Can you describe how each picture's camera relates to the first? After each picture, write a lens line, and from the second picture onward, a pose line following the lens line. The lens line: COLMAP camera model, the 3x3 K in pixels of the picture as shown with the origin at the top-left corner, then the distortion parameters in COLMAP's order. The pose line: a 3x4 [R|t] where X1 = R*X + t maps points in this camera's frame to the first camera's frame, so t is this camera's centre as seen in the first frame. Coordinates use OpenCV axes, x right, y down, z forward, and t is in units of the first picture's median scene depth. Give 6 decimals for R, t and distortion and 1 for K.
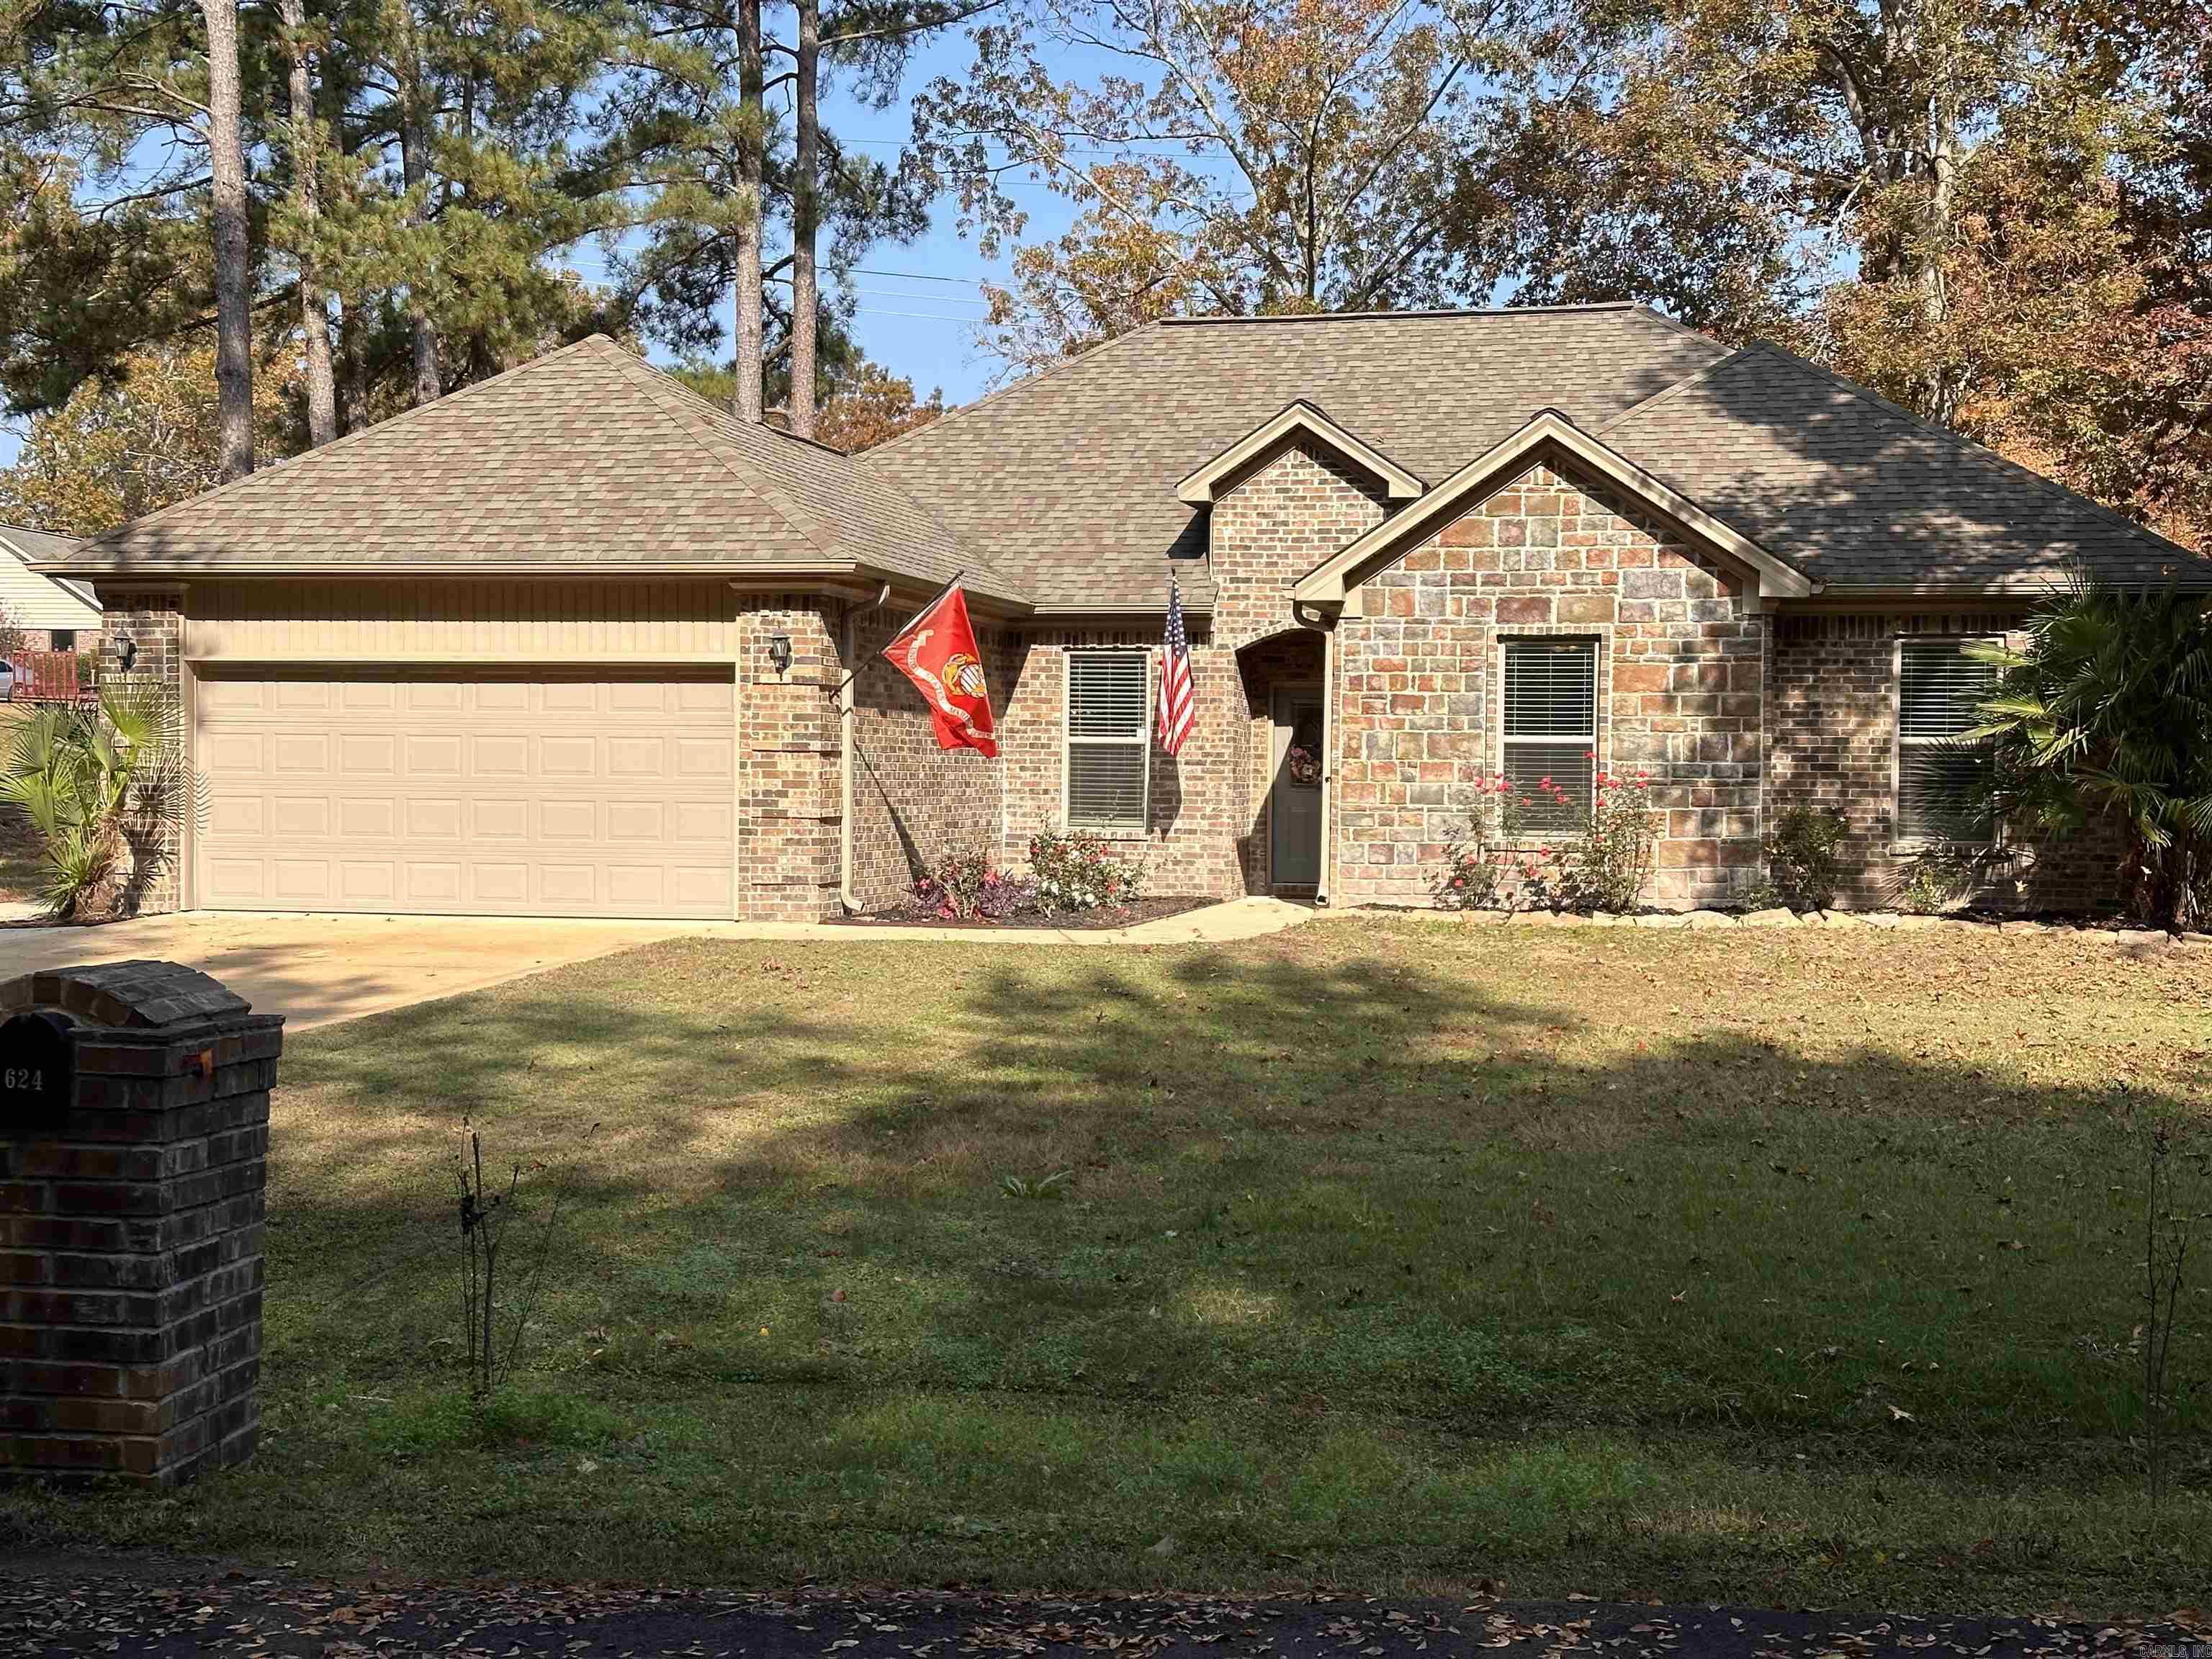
lens RADIAL K [[3071.7, 0, 1106.0], [0, 3071.7, 829.5], [0, 0, 1]] dist [0.331670, -1.108591]
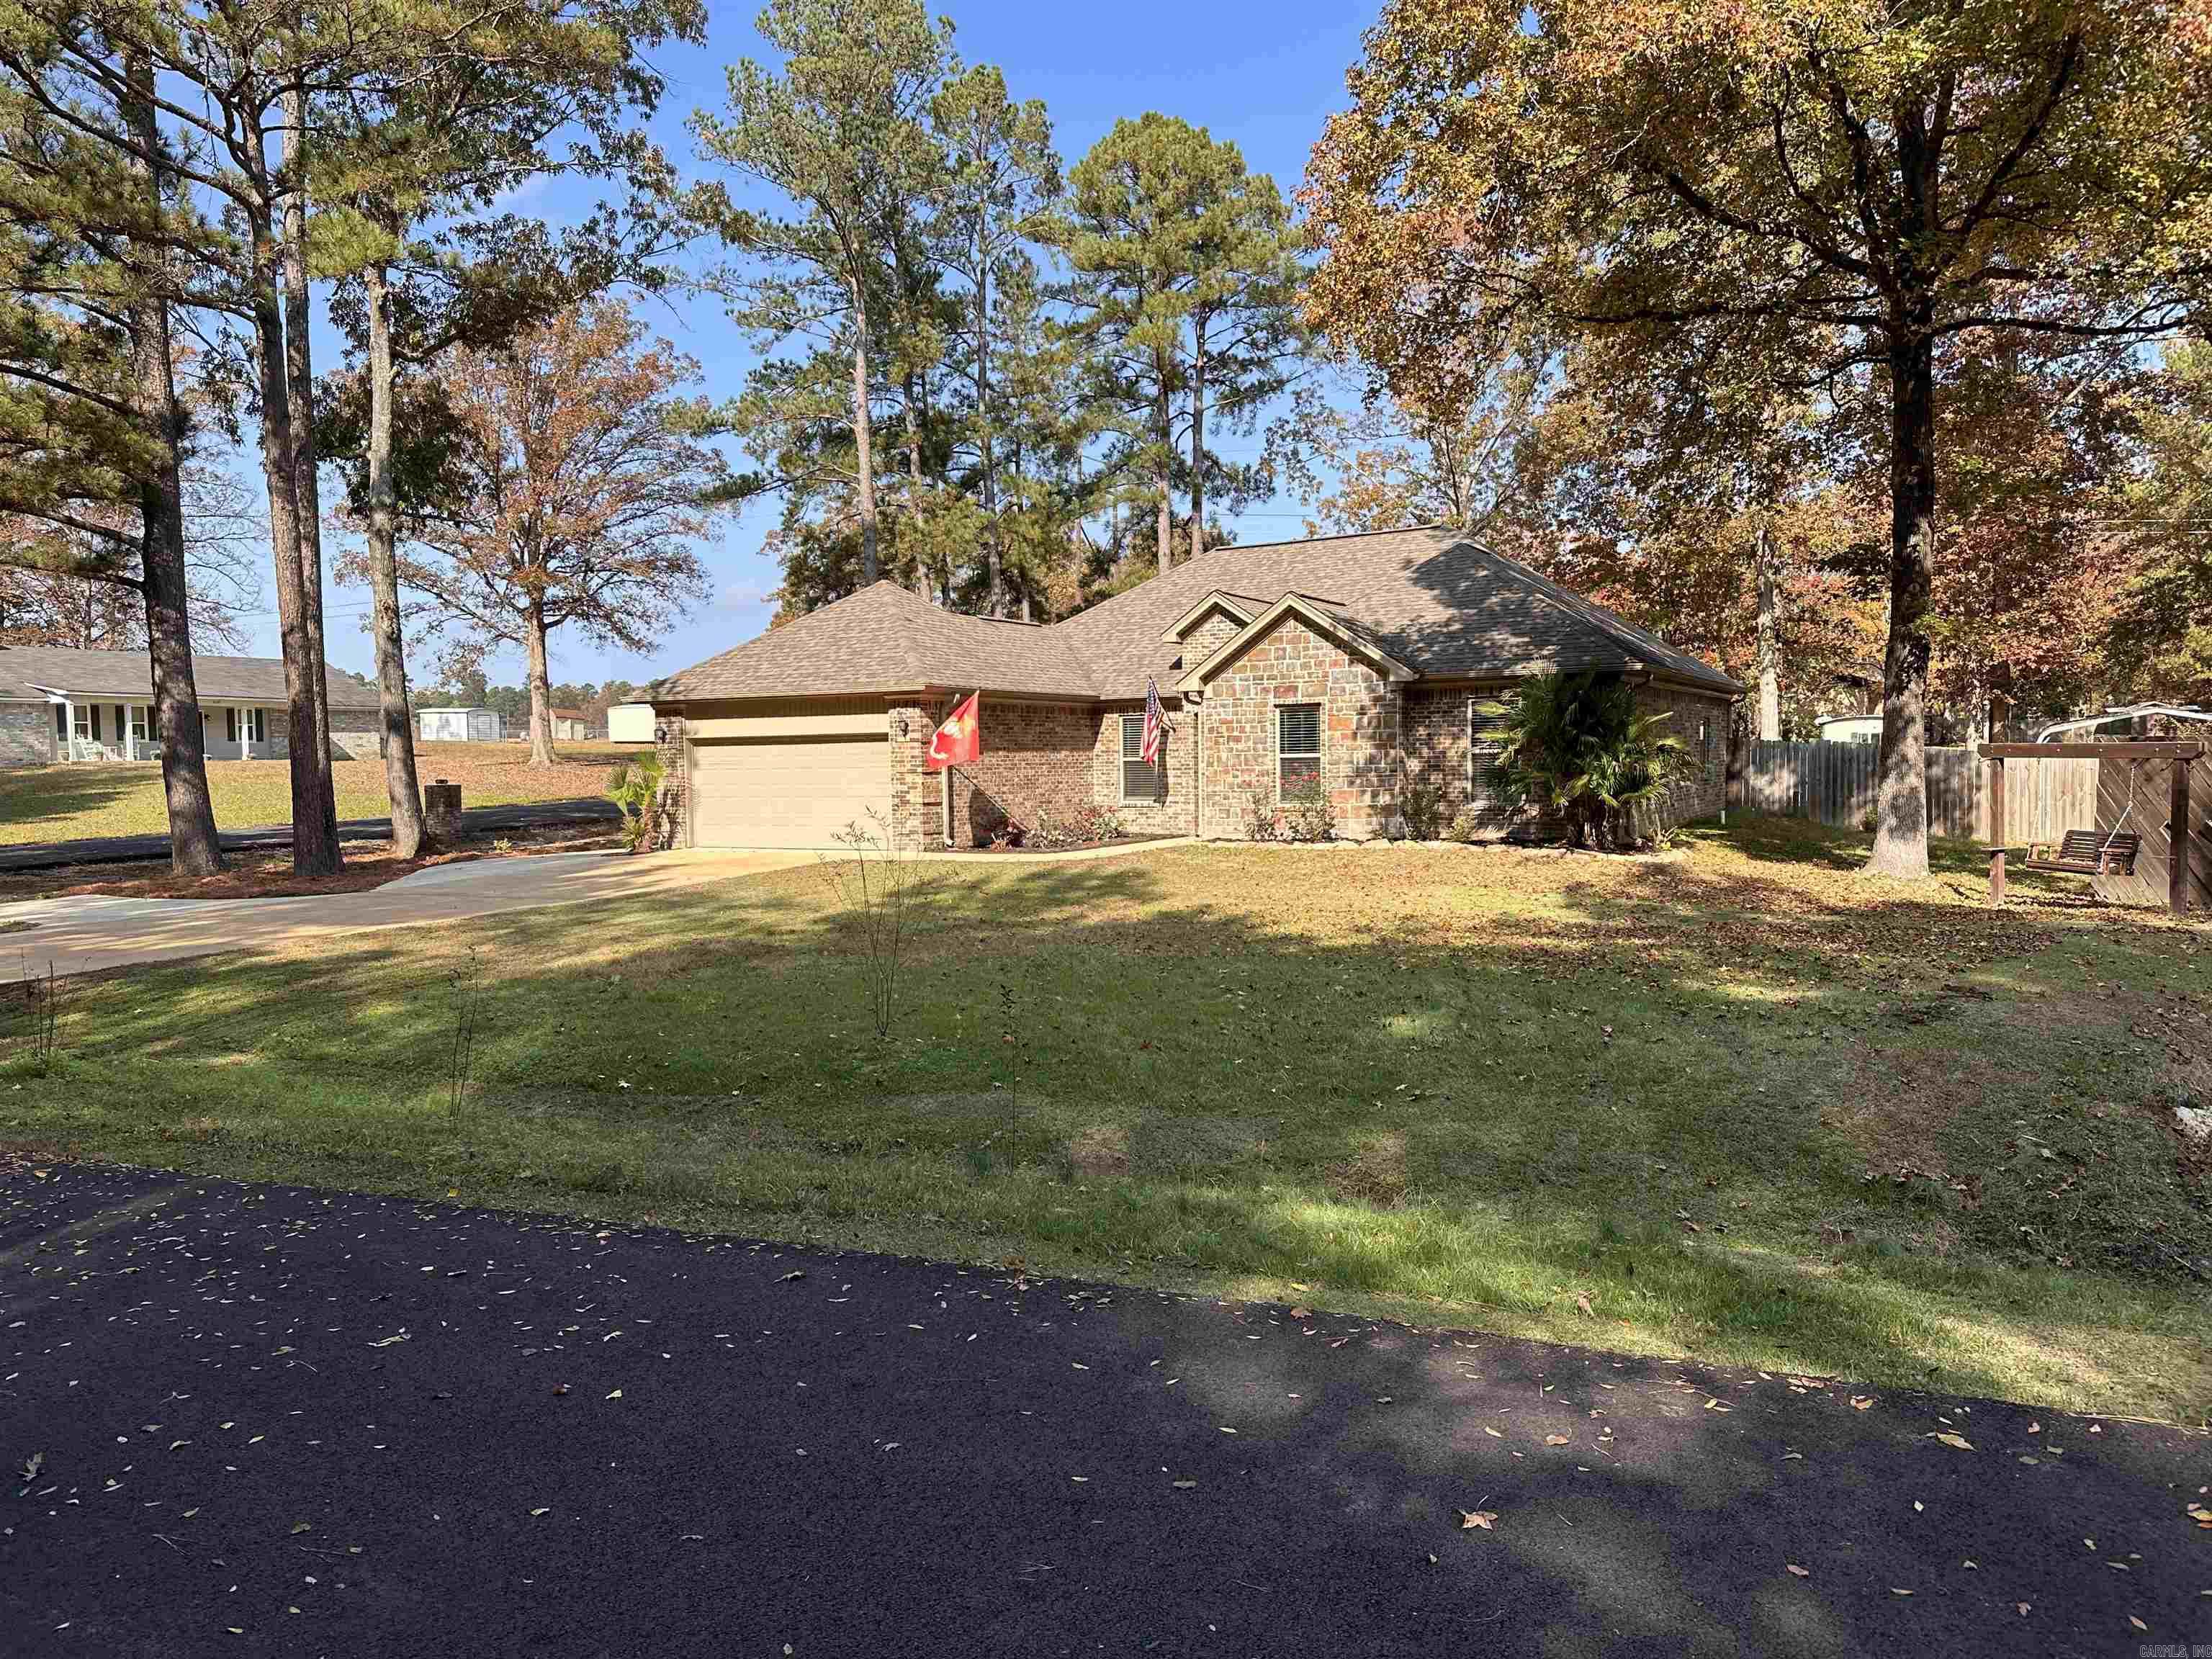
lens RADIAL K [[1553.4, 0, 1106.0], [0, 1553.4, 829.5], [0, 0, 1]] dist [0.194864, -0.000004]
pose [[0.953334, -0.012493, -0.301659, 0.330578], [0.020579, 0.999509, 0.023644, -0.007786], [0.301215, -0.028748, 0.953123, -0.005500]]
